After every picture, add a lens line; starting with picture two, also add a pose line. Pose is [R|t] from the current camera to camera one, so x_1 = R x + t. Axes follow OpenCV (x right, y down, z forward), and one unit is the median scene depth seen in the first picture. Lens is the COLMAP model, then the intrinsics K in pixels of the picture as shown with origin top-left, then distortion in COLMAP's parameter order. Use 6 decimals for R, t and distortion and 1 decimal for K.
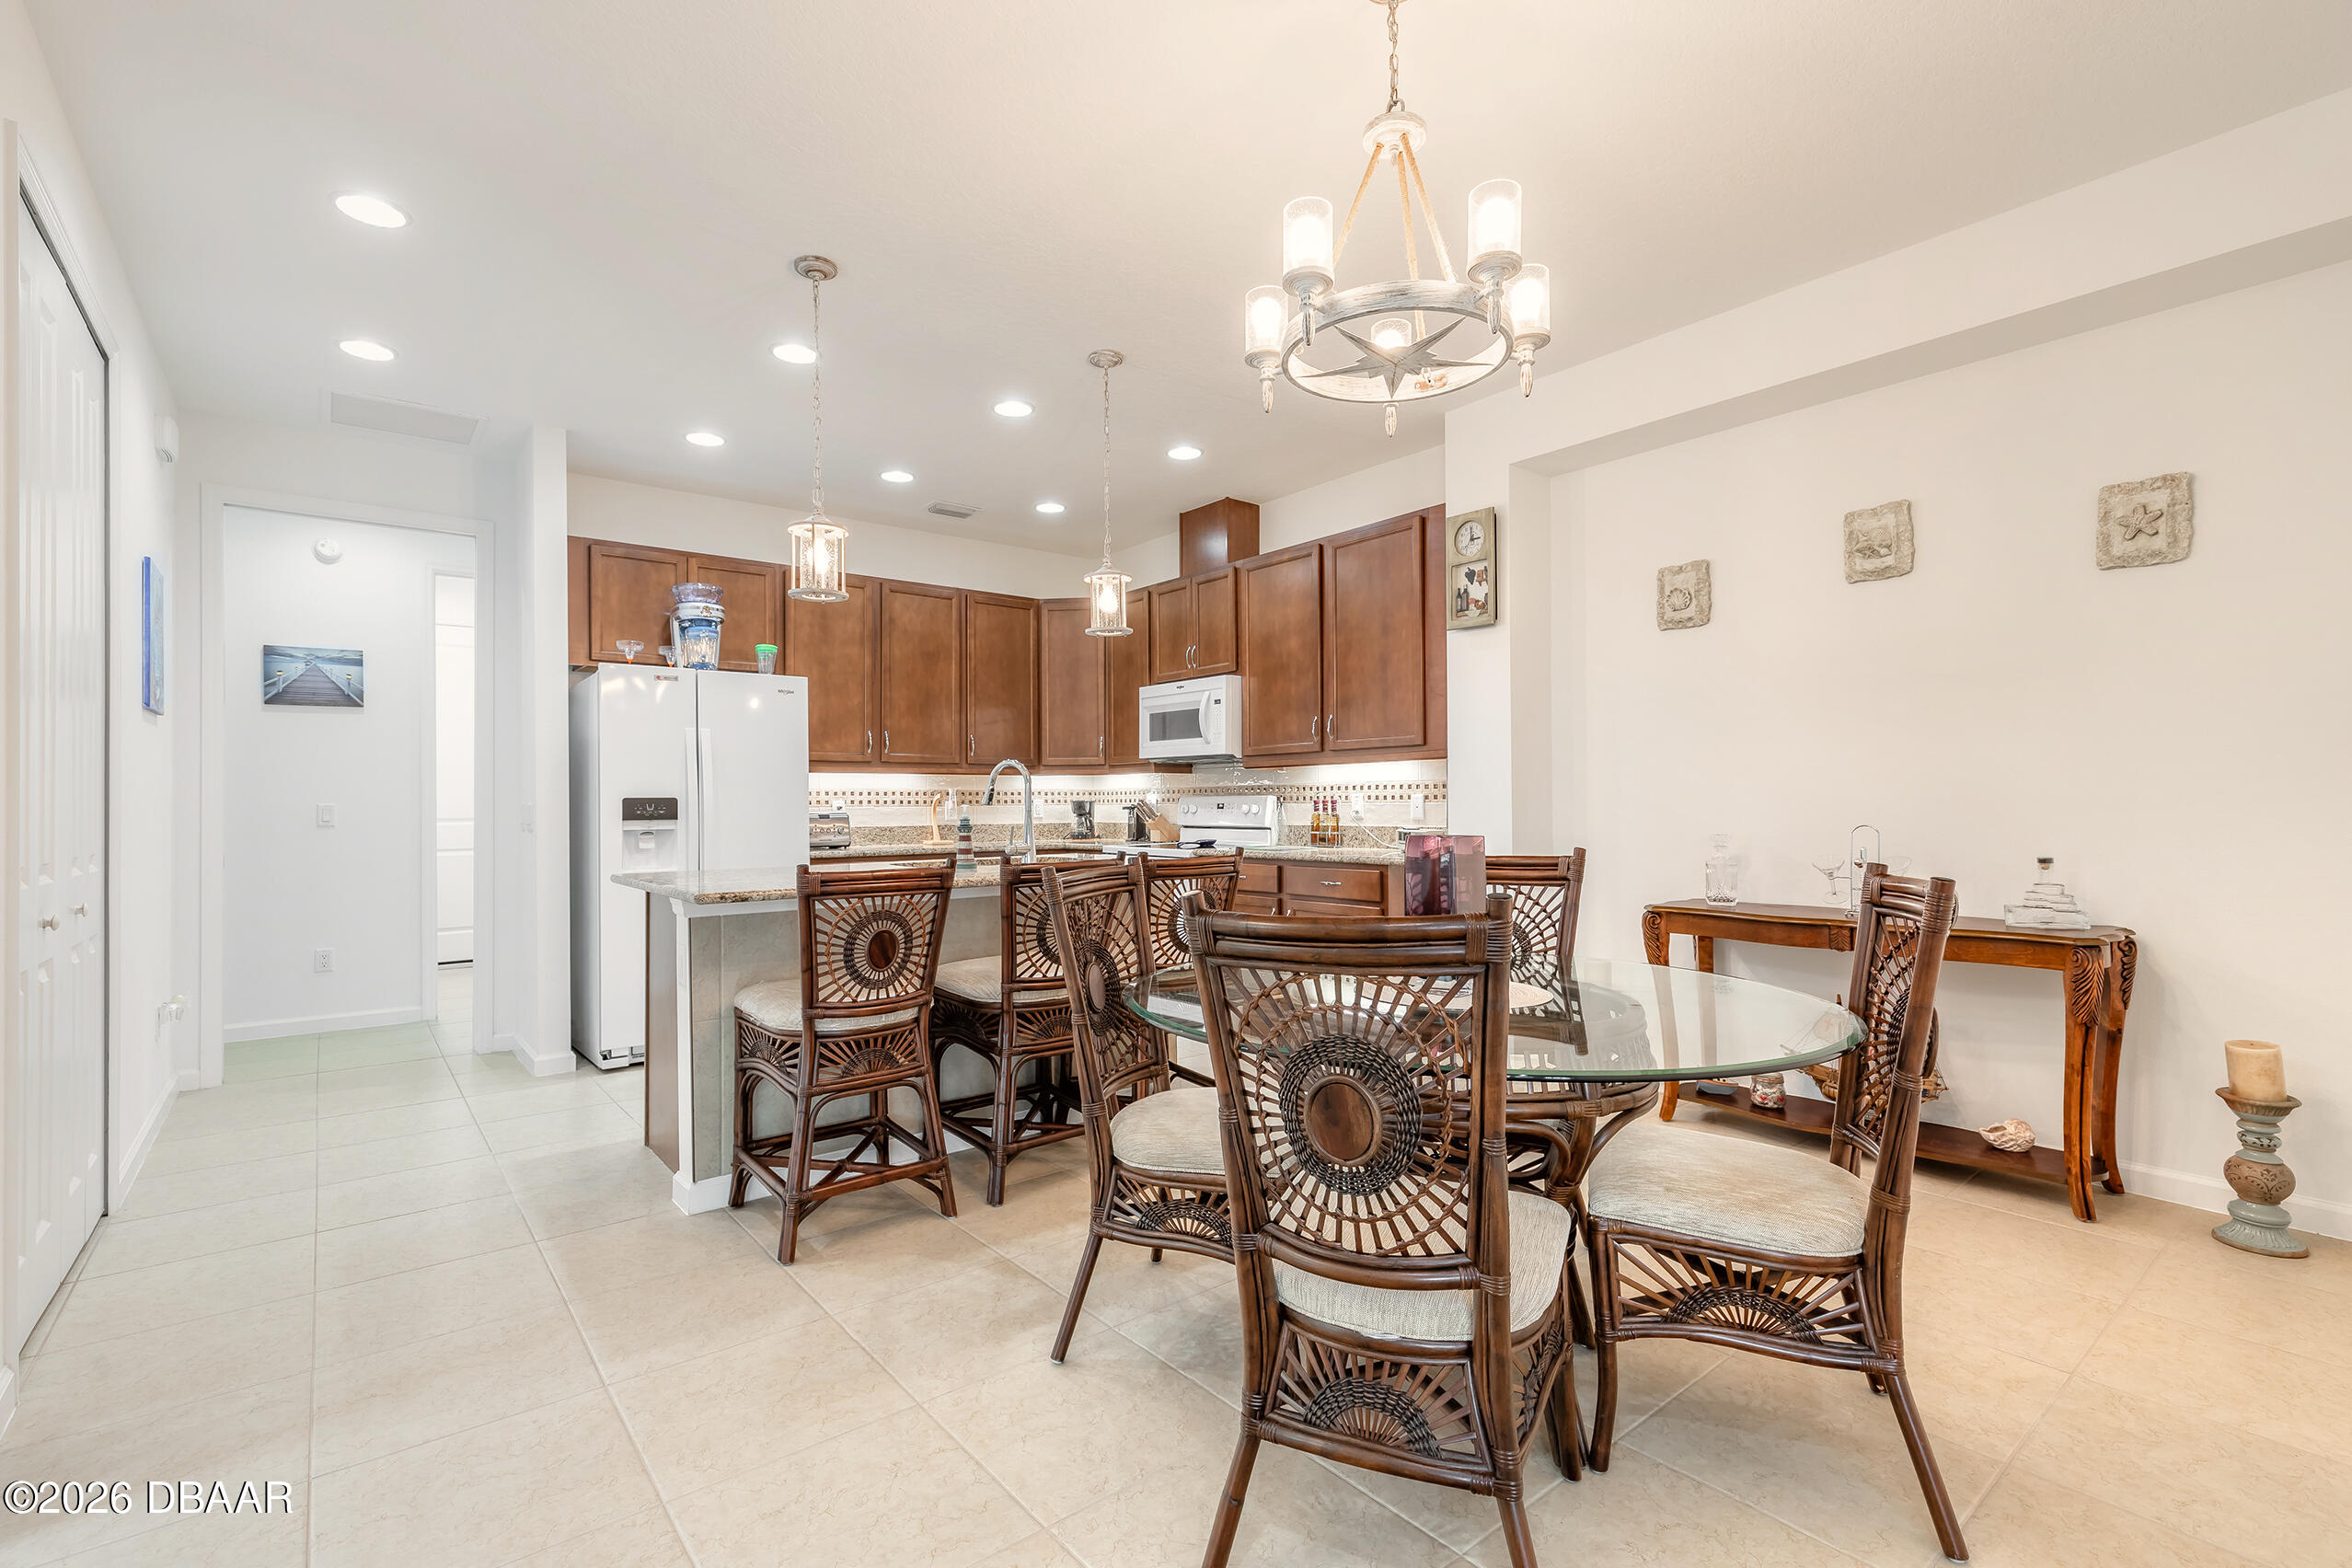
lens RADIAL K [[1060.5, 0, 1166.0], [0, 1060.5, 792.4], [0, 0, 1]] dist [0.011614, -0.001517]
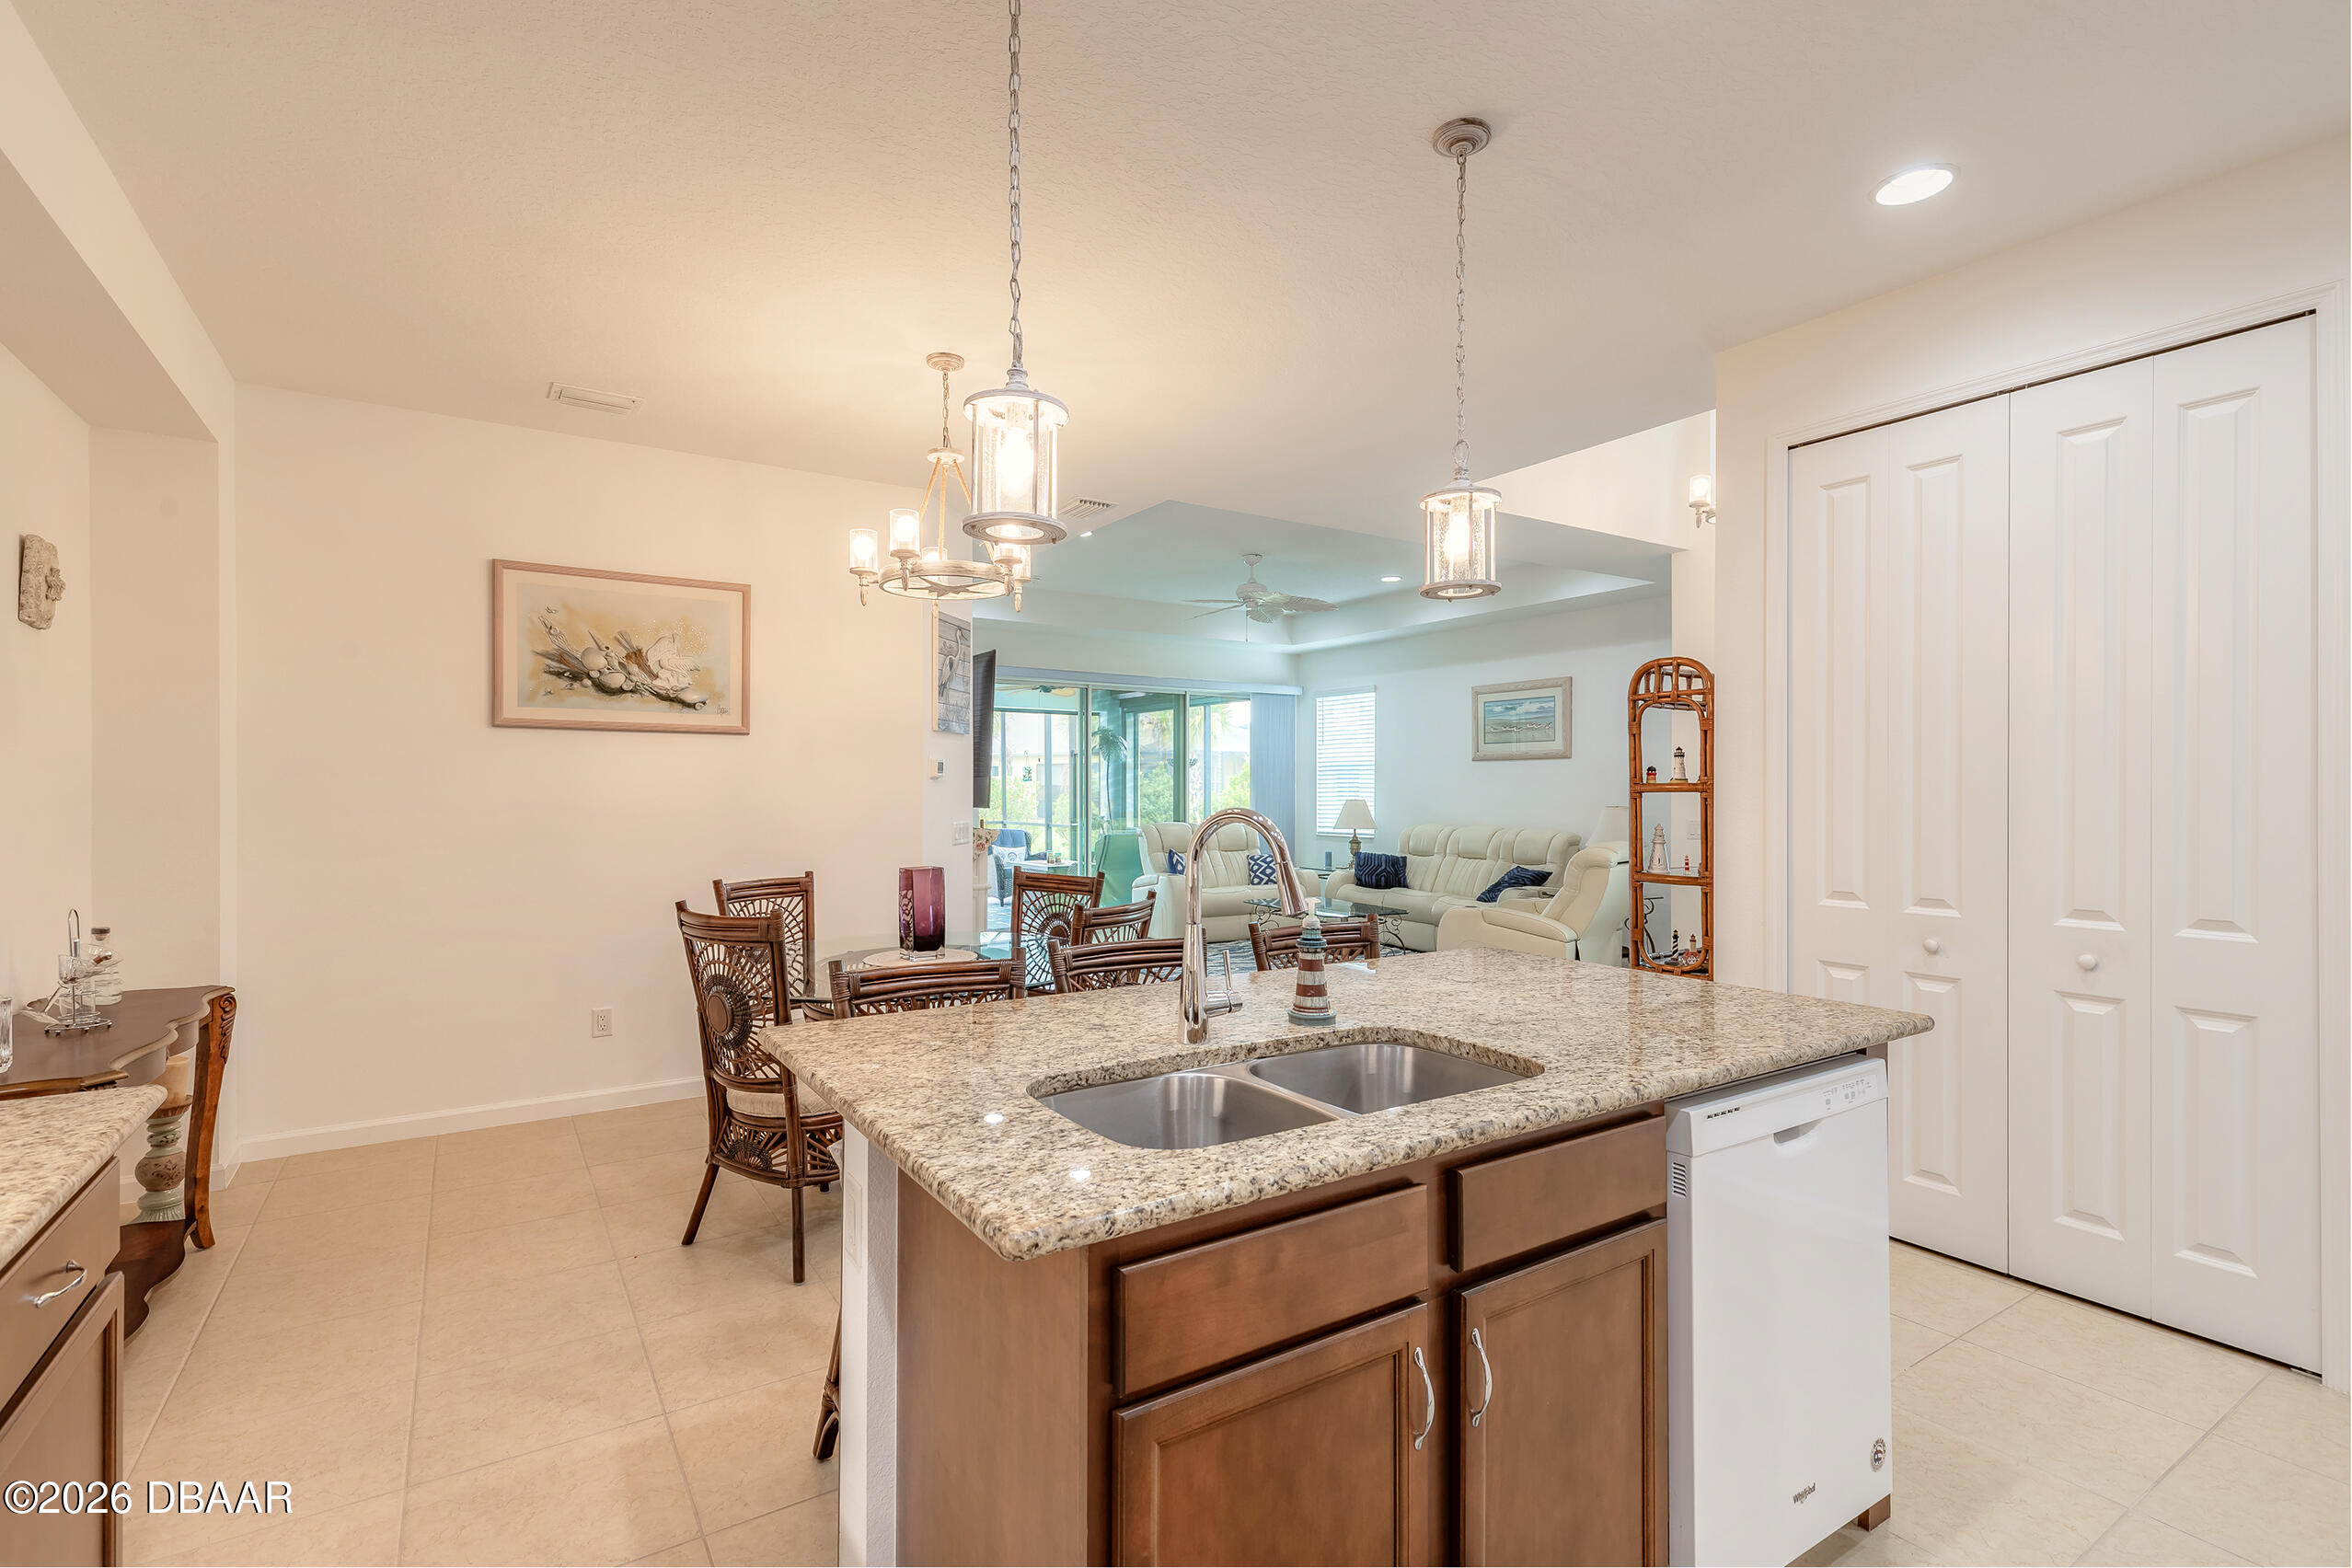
lens RADIAL K [[1080.6, 0, 1167.6], [0, 1080.6, 790.9], [0, 0, 1]] dist [0.011262, -0.001193]
pose [[-0.995268, 0.006613, 0.096943, -0.119893], [0.005796, 0.999945, -0.008710, -0.026347], [-0.096995, -0.008107, -0.995252, 1.069237]]
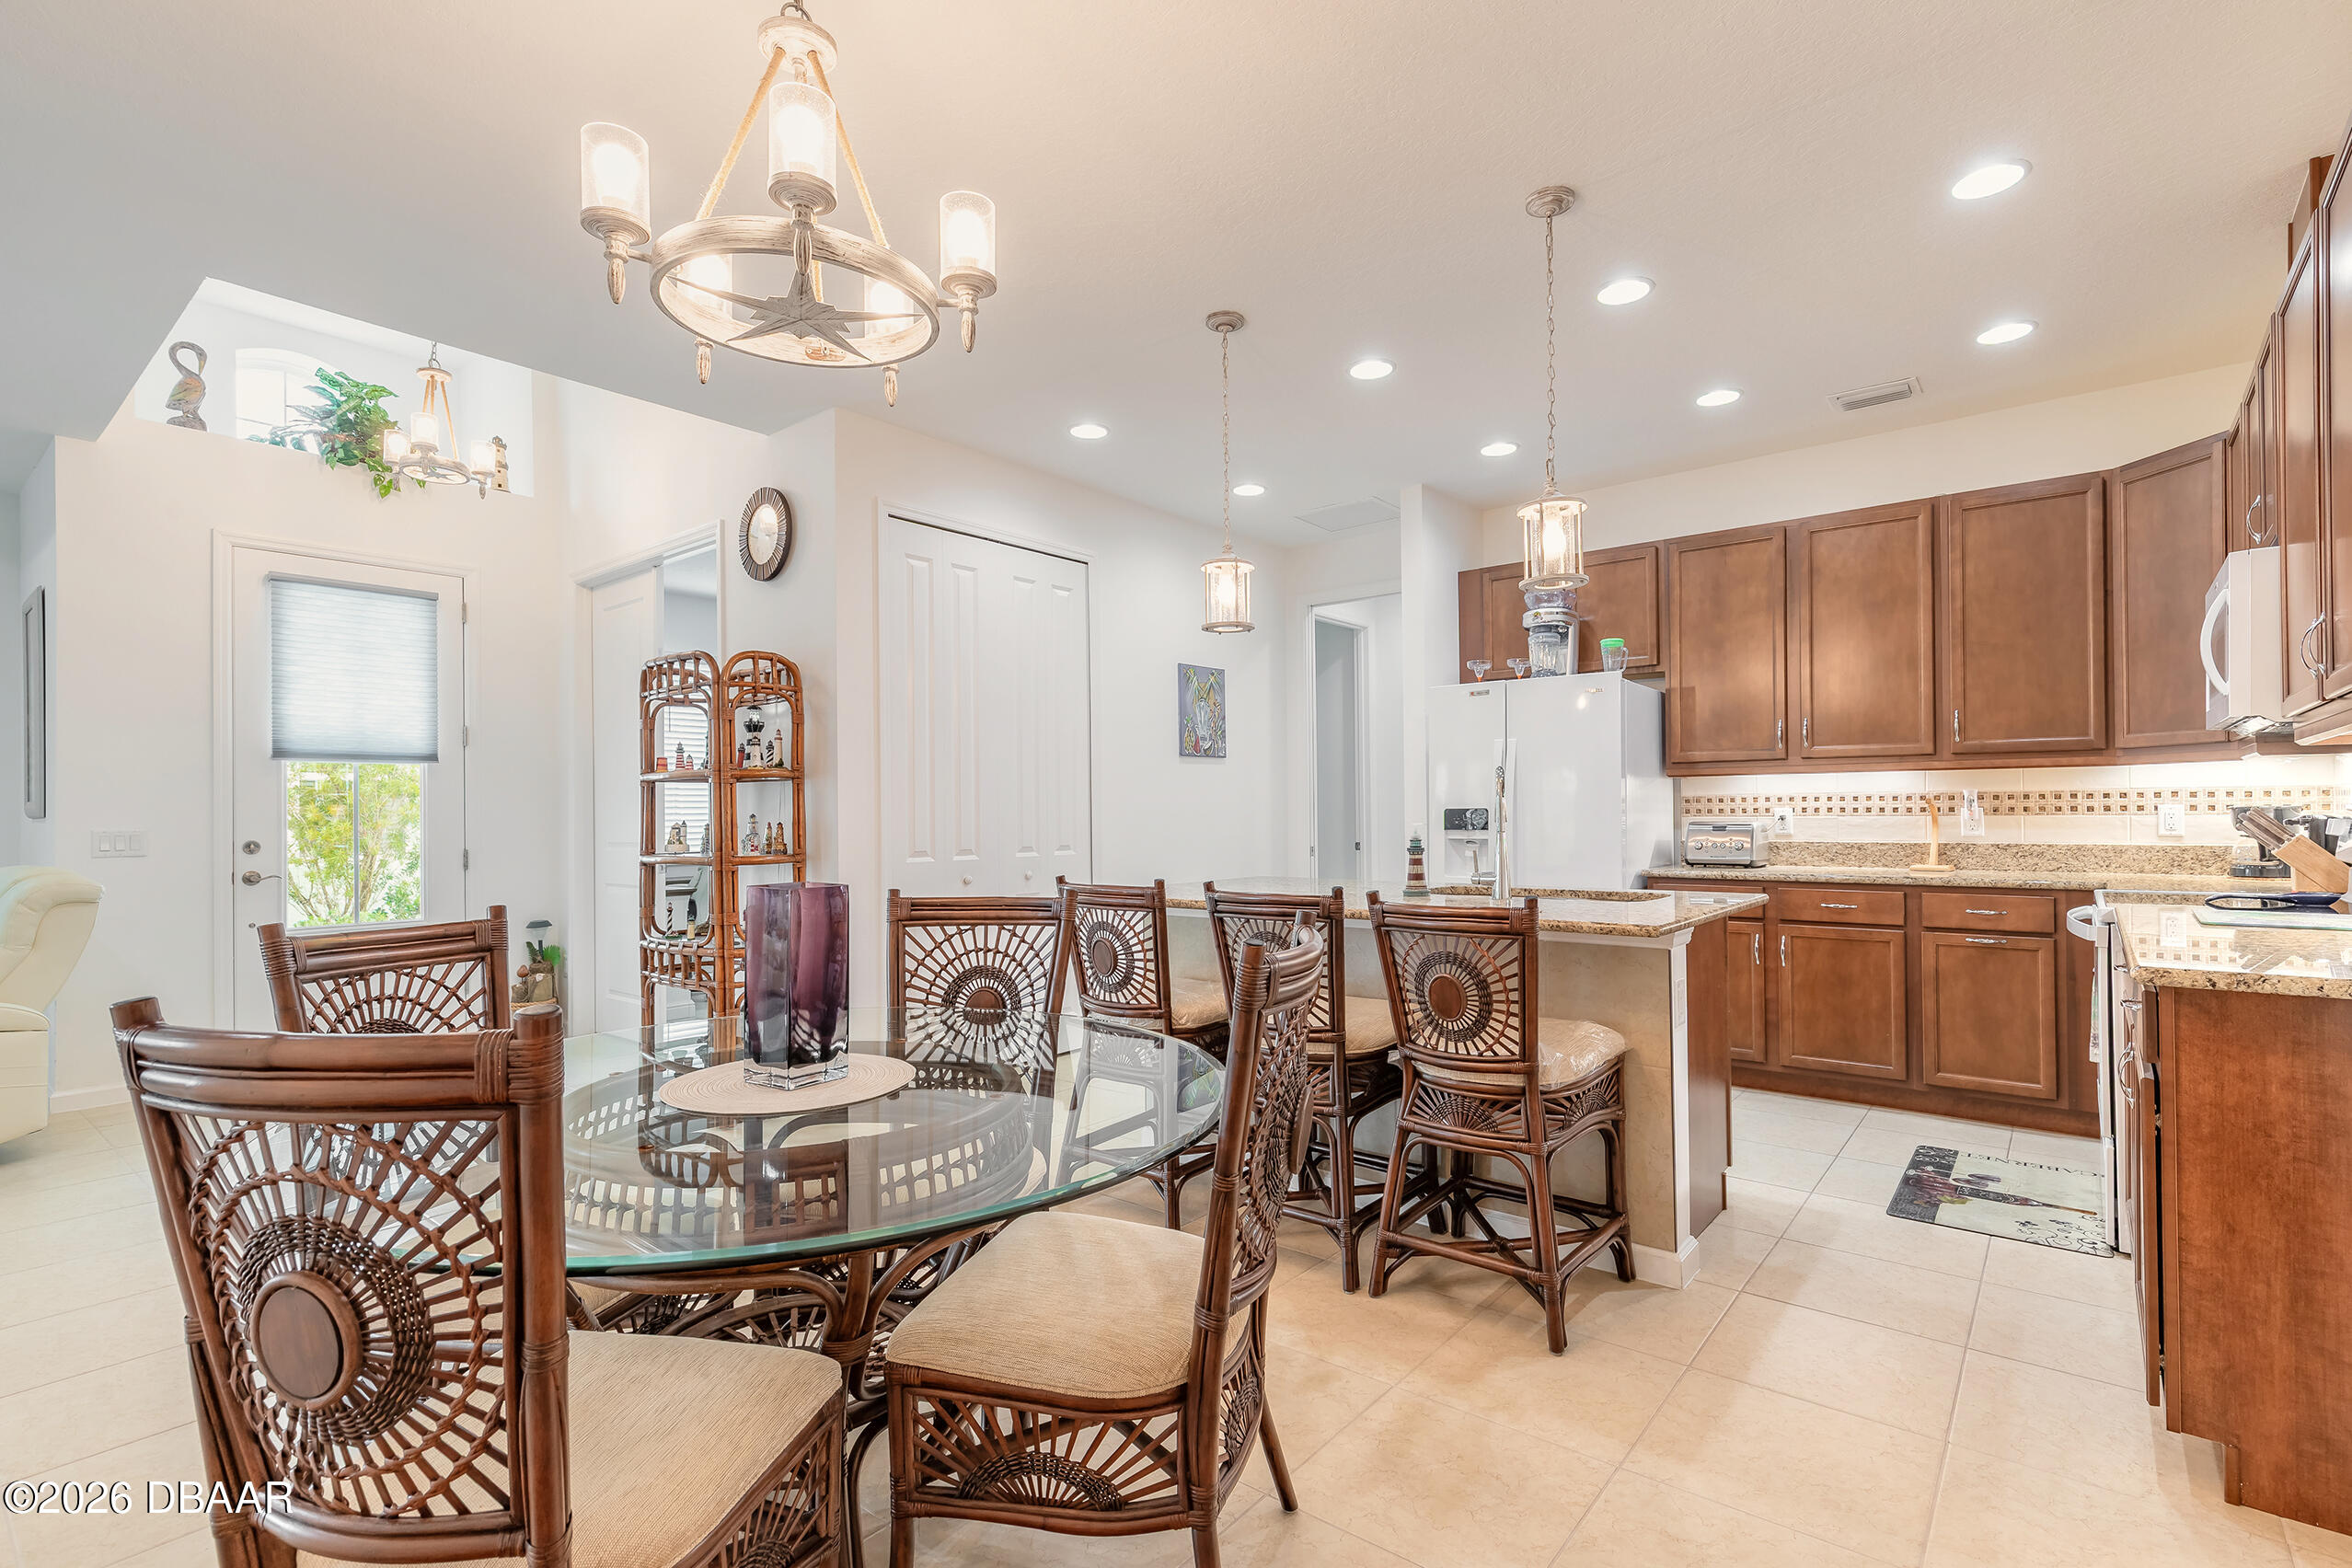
lens RADIAL K [[1088.8, 0, 1203.2], [0, 1088.8, 803.5], [0, 0, 1]] dist [0.003774, 0.000708]
pose [[0.221160, 0.000372, -0.975237, 0.447105], [0.019859, 0.999791, 0.004885, -0.009595], [0.975035, -0.020448, 0.221106, 0.444970]]
